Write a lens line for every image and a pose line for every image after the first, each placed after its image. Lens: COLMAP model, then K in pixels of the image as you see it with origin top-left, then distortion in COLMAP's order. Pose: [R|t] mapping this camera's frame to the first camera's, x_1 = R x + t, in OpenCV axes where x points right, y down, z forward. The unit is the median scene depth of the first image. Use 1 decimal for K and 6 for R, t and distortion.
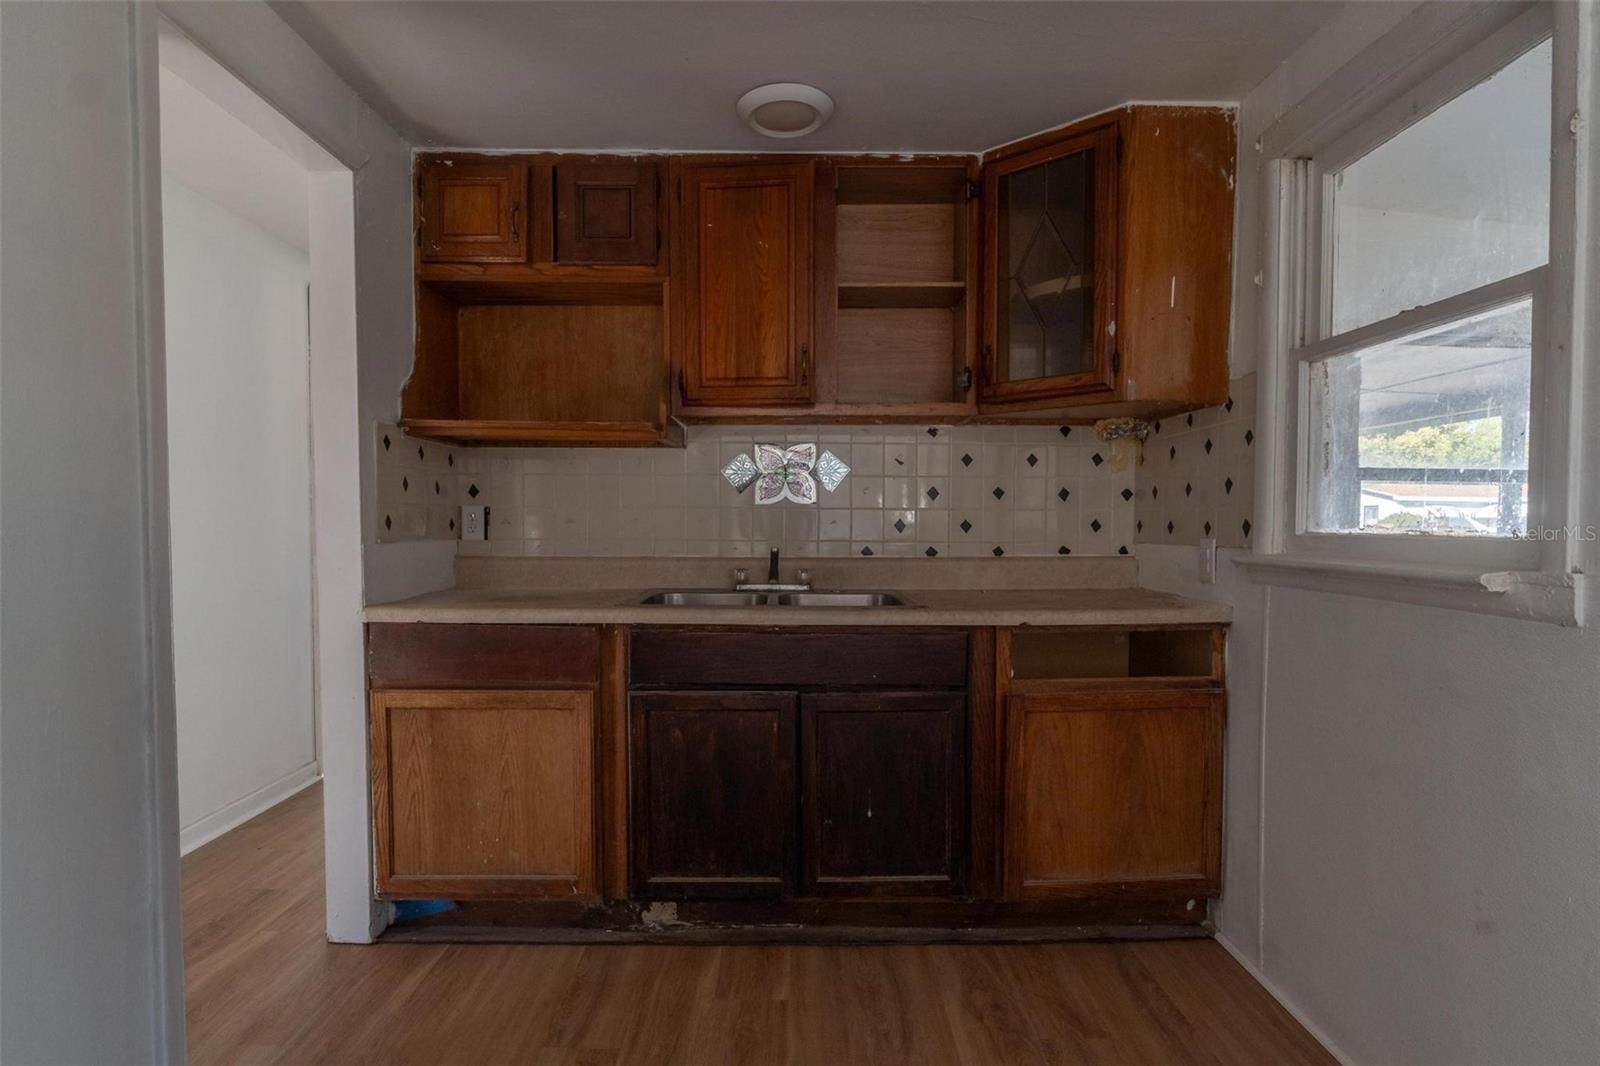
lens RADIAL K [[844.6, 0, 791.5], [0, 844.6, 554.4], [0, 0, 1]] dist [-0.005705, -0.001459]
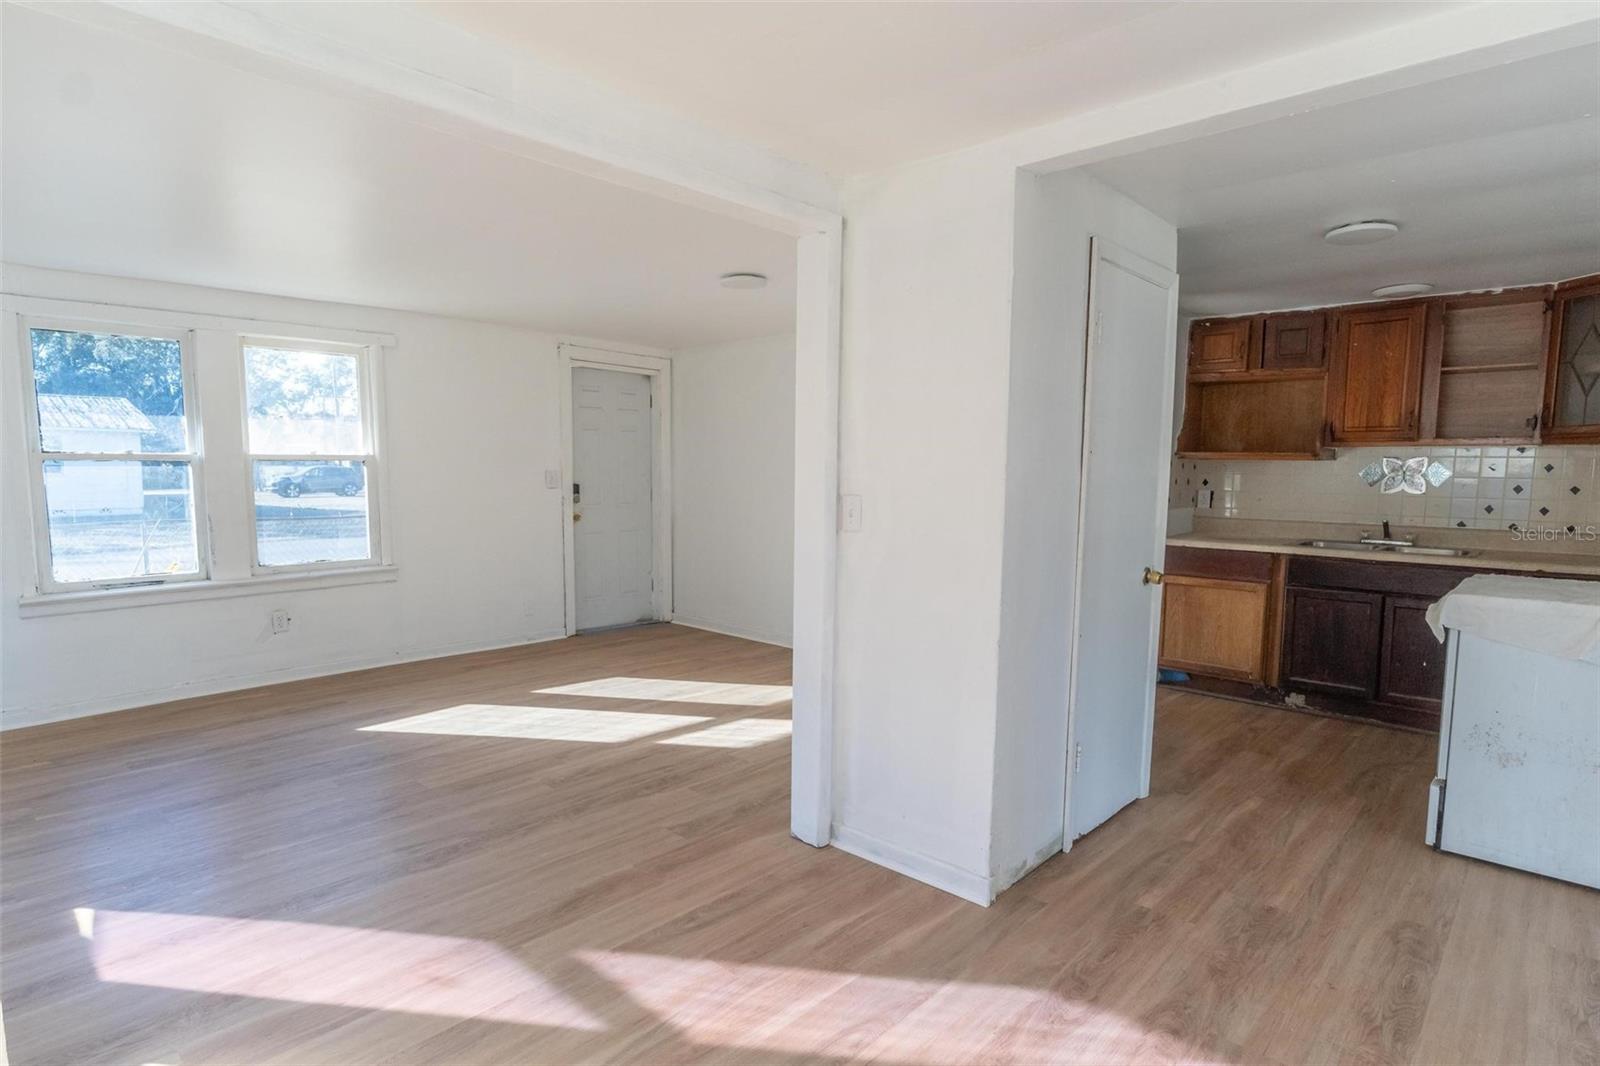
lens RADIAL K [[844.6, 0, 791.5], [0, 844.6, 554.4], [0, 0, 1]] dist [-0.005705, -0.001459]
pose [[0.731063, 0.075700, -0.678098, 0.307268], [-0.033514, 0.996611, 0.075125, -0.029900], [0.681487, -0.032195, 0.731122, -1.299142]]
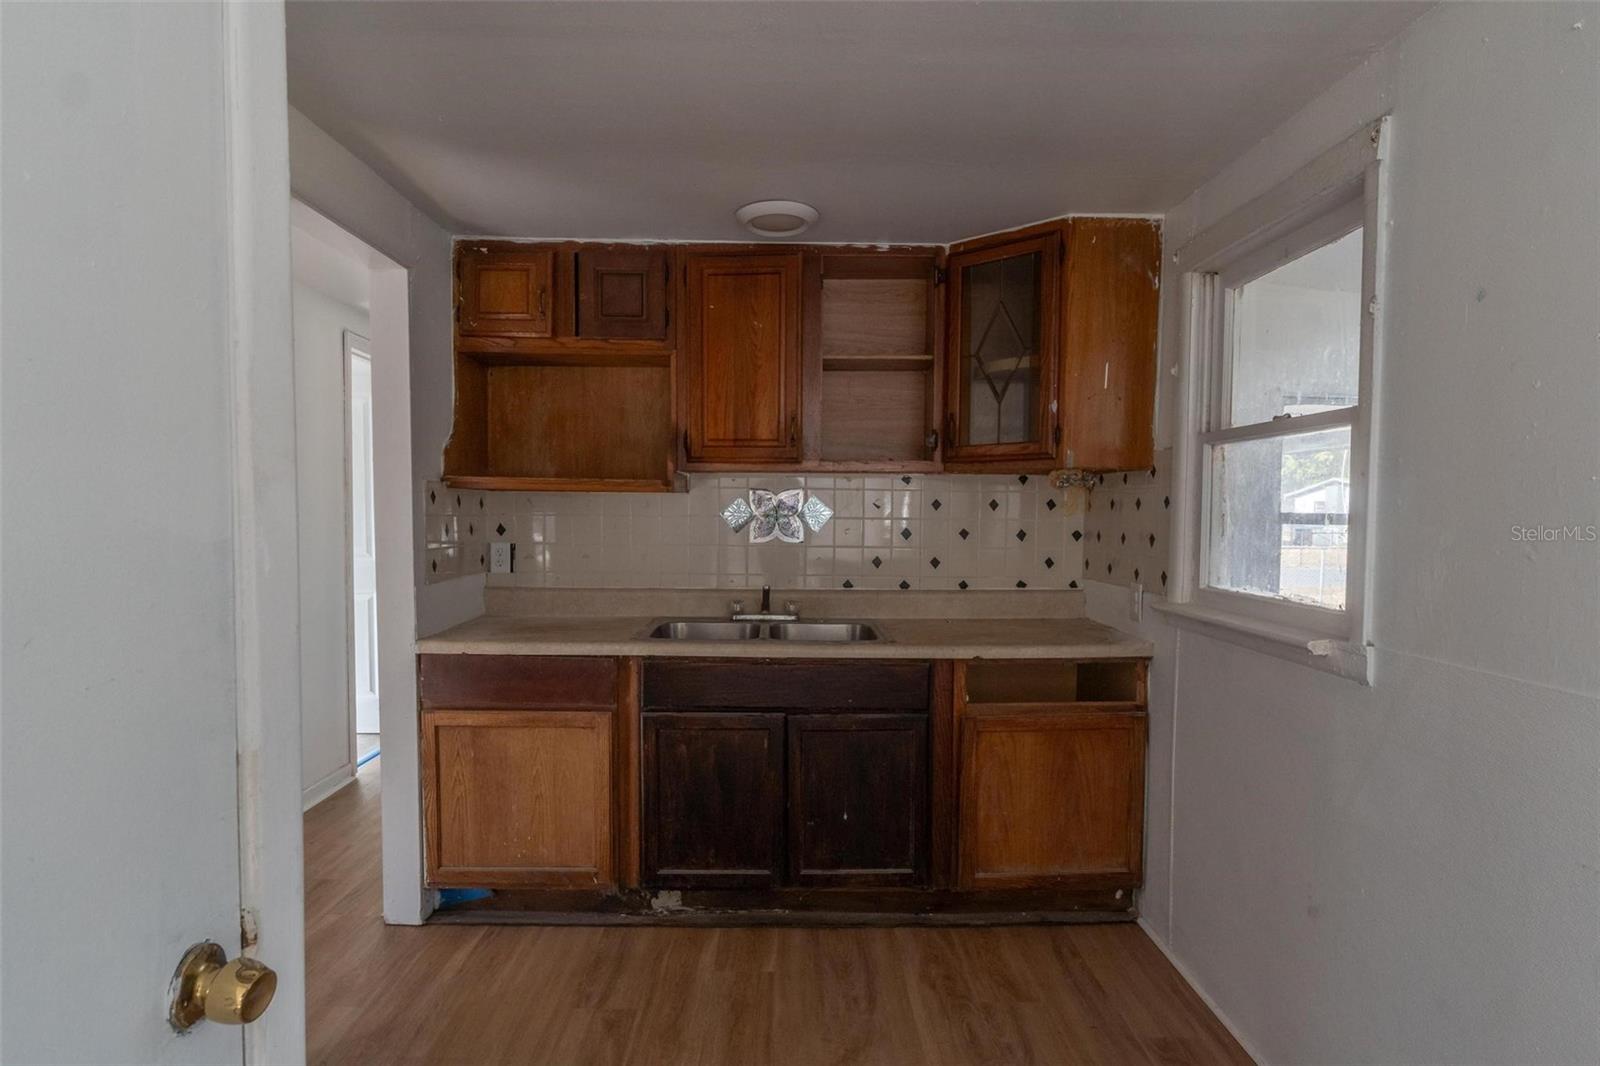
lens RADIAL K [[852.3, 0, 792.3], [0, 852.3, 555.5], [0, 0, 1]] dist [-0.006544, 0.000012]
pose [[0.999956, 0.005537, 0.007557, 0.006985], [-0.005646, 0.999879, 0.014489, -0.073009], [-0.007476, -0.014531, 0.999866, -0.180643]]
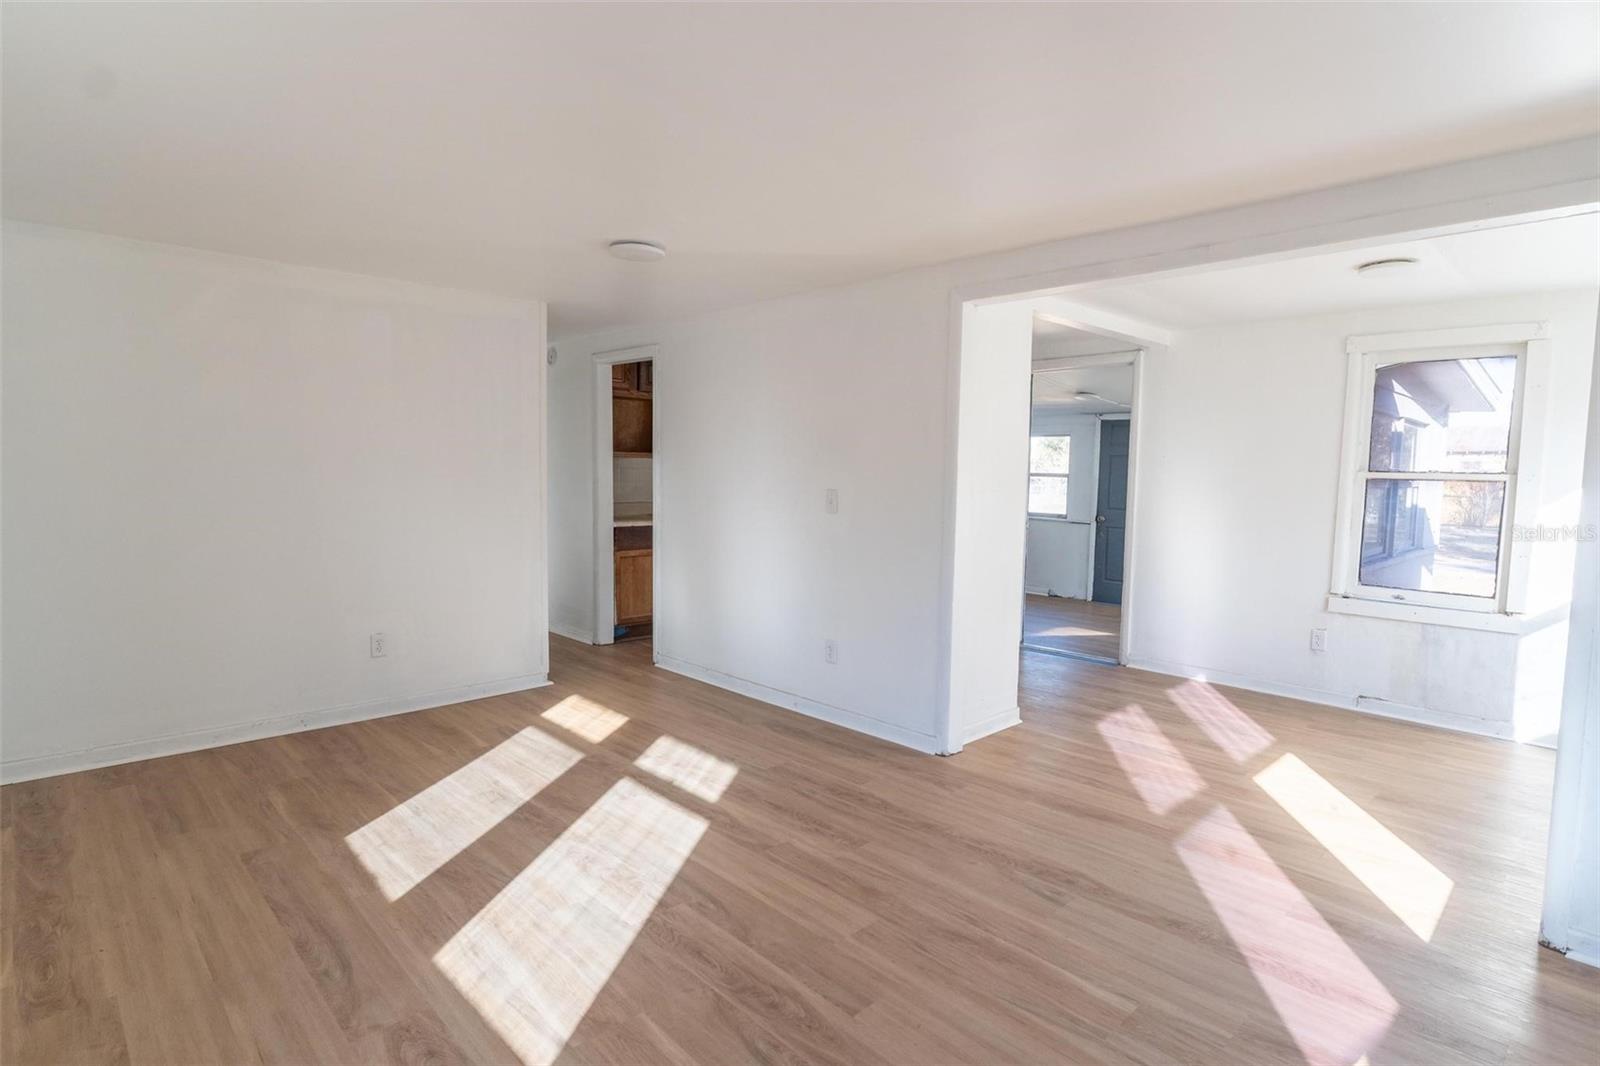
lens RADIAL K [[807.3, 0, 800.0], [0, 807.3, 533.0], [0, 0, 1]] dist [-0.019546, -0.000355]
pose [[0.735353, -0.049139, 0.675900, -1.795375], [0.013179, 0.998216, 0.058233, -0.045160], [-0.677556, -0.033915, 0.734689, -1.336513]]
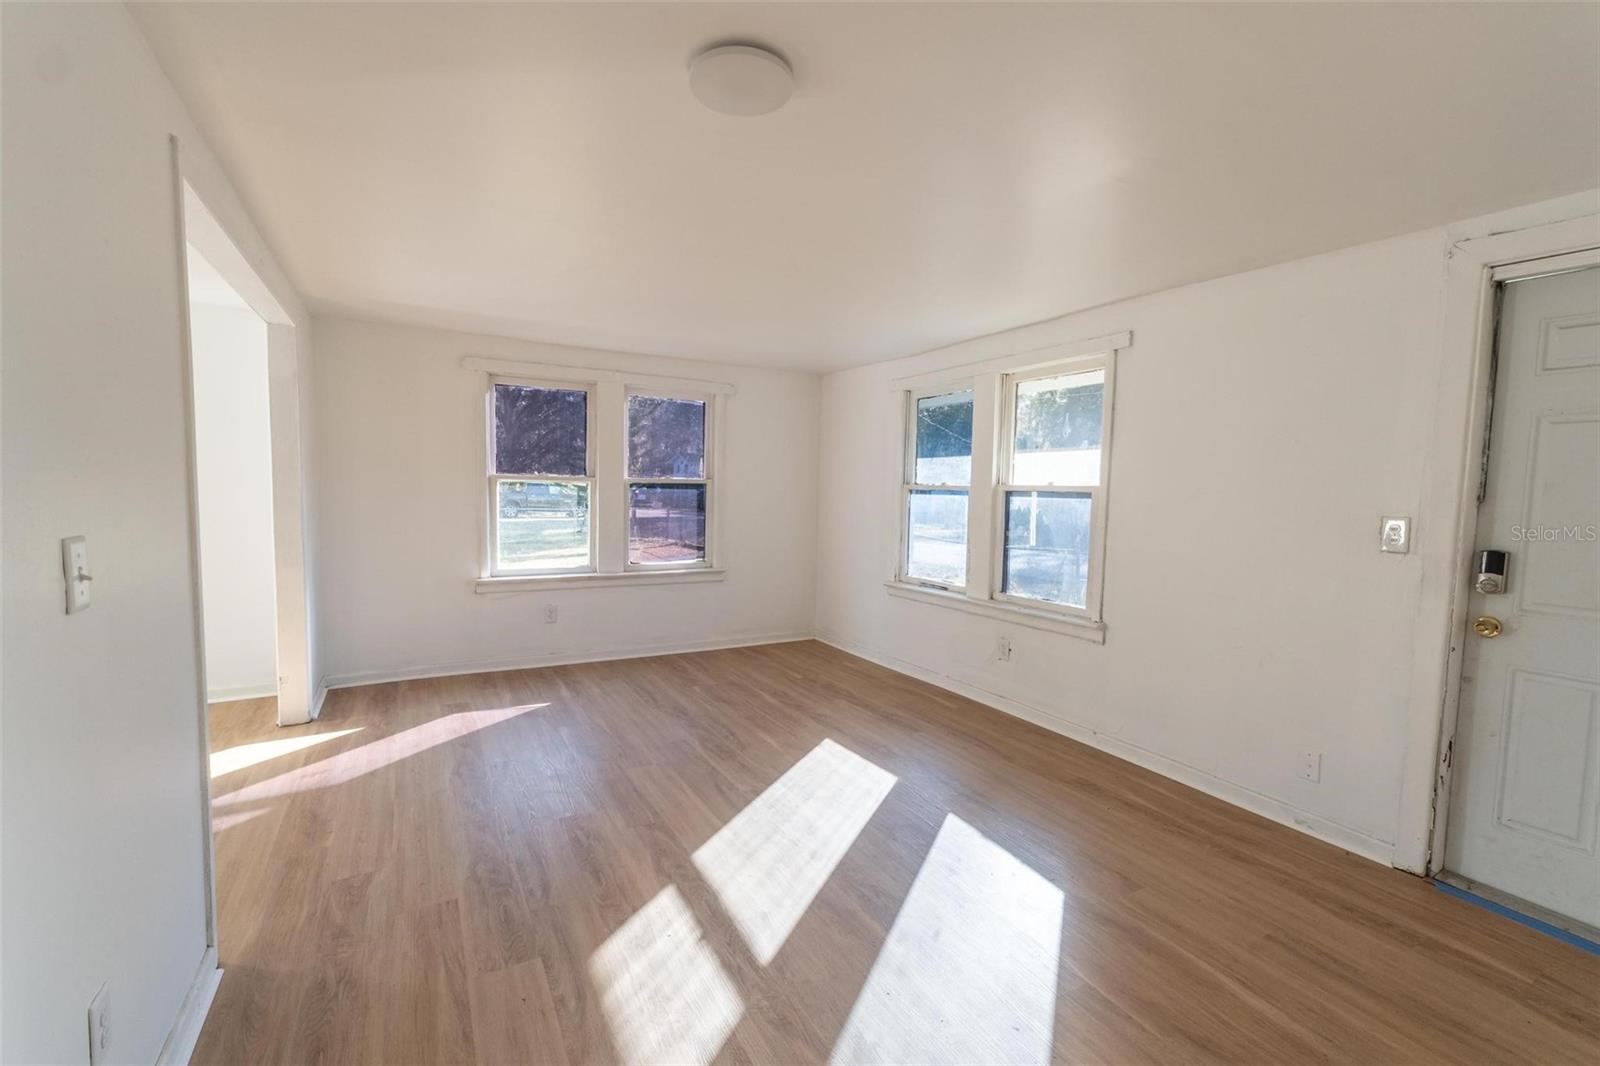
lens RADIAL K [[706.2, 0, 815.4], [0, 706.2, 539.3], [0, 0, 1]] dist [0.015149, 0.000280]
pose [[-0.873522, 0.014525, -0.486568, -0.737310], [-0.043745, 0.993168, 0.108181, -0.109630], [0.484815, 0.115784, -0.866919, 0.615724]]
